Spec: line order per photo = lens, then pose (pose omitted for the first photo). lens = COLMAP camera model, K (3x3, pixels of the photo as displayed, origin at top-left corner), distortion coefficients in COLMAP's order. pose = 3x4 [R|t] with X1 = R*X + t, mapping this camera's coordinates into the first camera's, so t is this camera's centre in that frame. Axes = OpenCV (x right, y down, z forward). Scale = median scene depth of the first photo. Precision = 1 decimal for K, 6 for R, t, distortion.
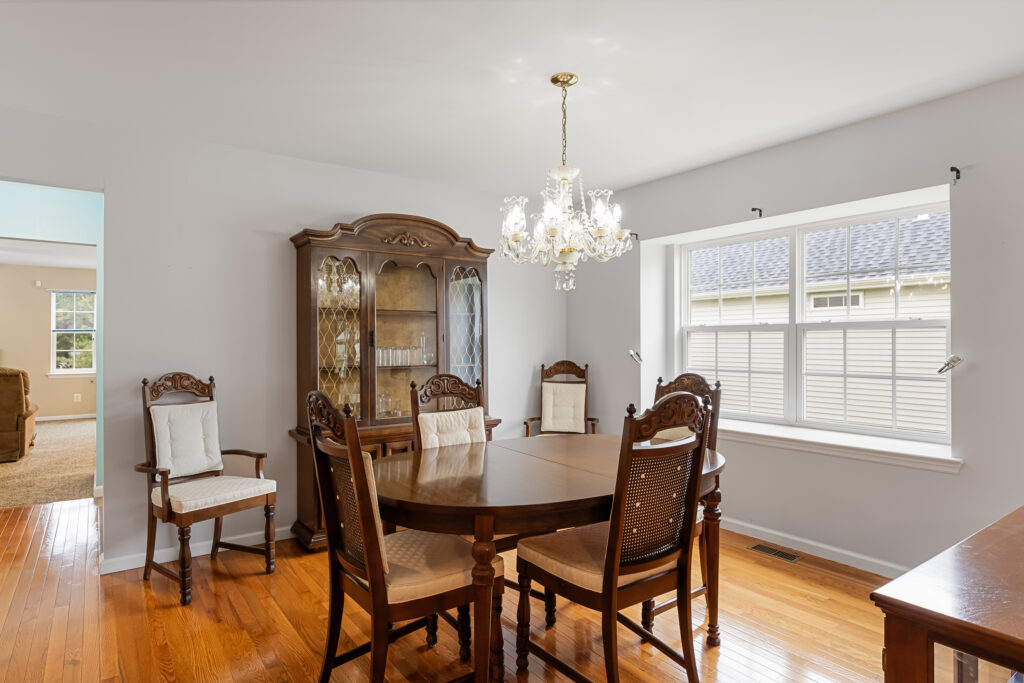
lens RADIAL K [[569.7, 0, 514.7], [0, 569.7, 345.2], [0, 0, 1]] dist [-0.012113, -0.002359]
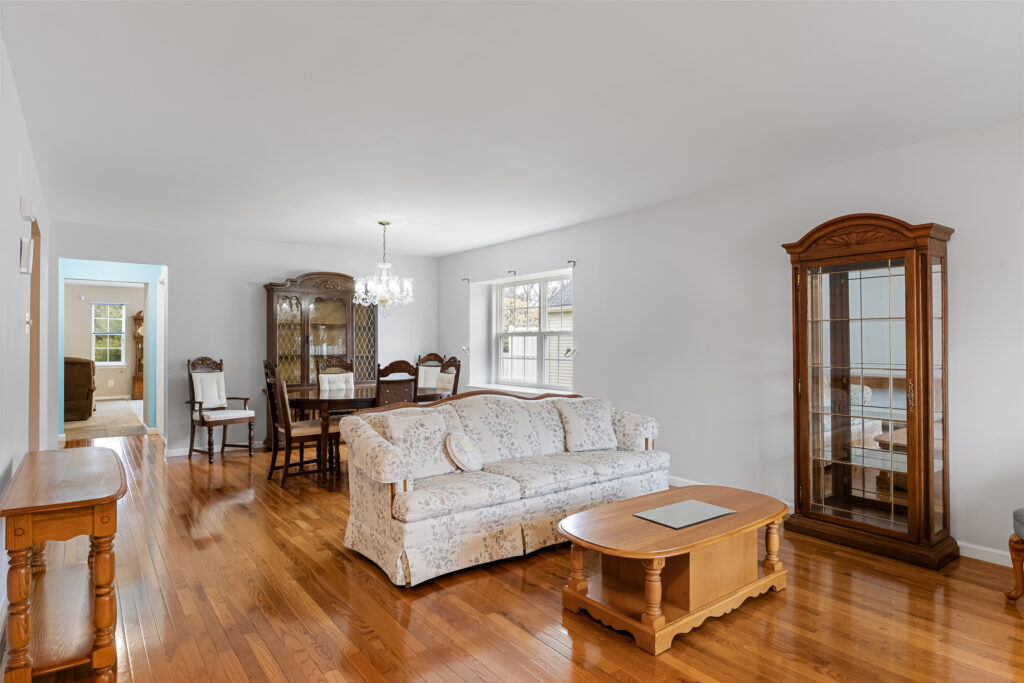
lens RADIAL K [[569.7, 0, 514.6], [0, 569.7, 344.5], [0, 0, 1]] dist [-0.012113, -0.002359]
pose [[0.999949, 0.001894, 0.009878, 0.459849], [-0.001875, 0.999997, -0.001840, 0.006902], [-0.009881, 0.001821, 0.999950, -0.974480]]
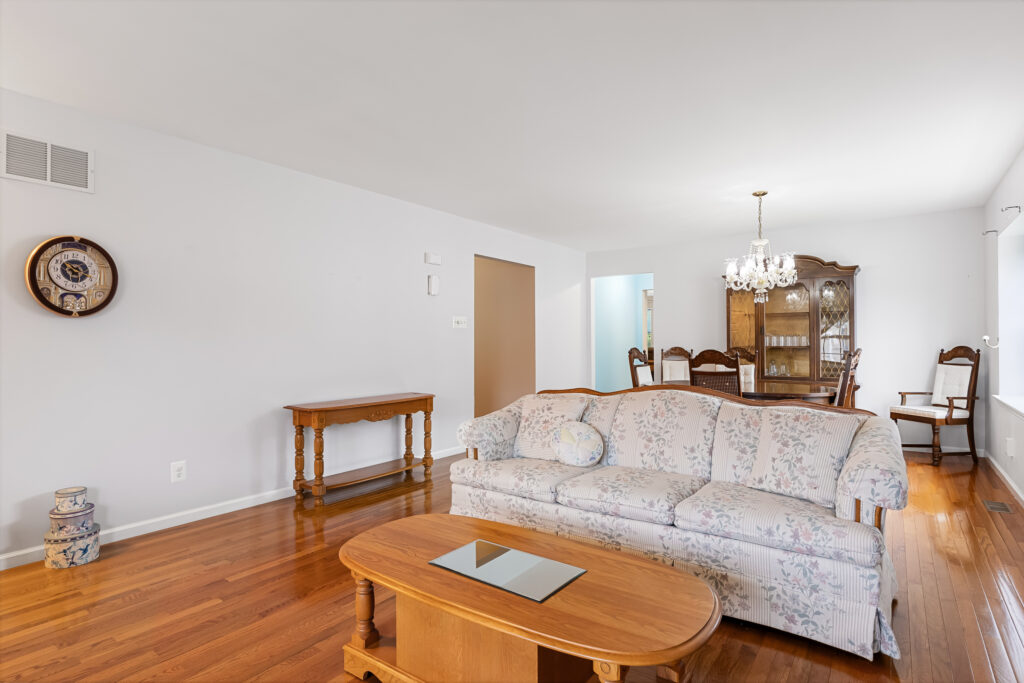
lens RADIAL K [[540.2, 0, 512.4], [0, 540.2, 339.5], [0, 0, 1]] dist [-0.001828, -0.000255]
pose [[0.301969, -0.002098, -0.953315, 1.258576], [-0.002141, 0.999994, -0.002879, 0.028036], [0.953315, 0.002910, 0.301963, -0.281896]]
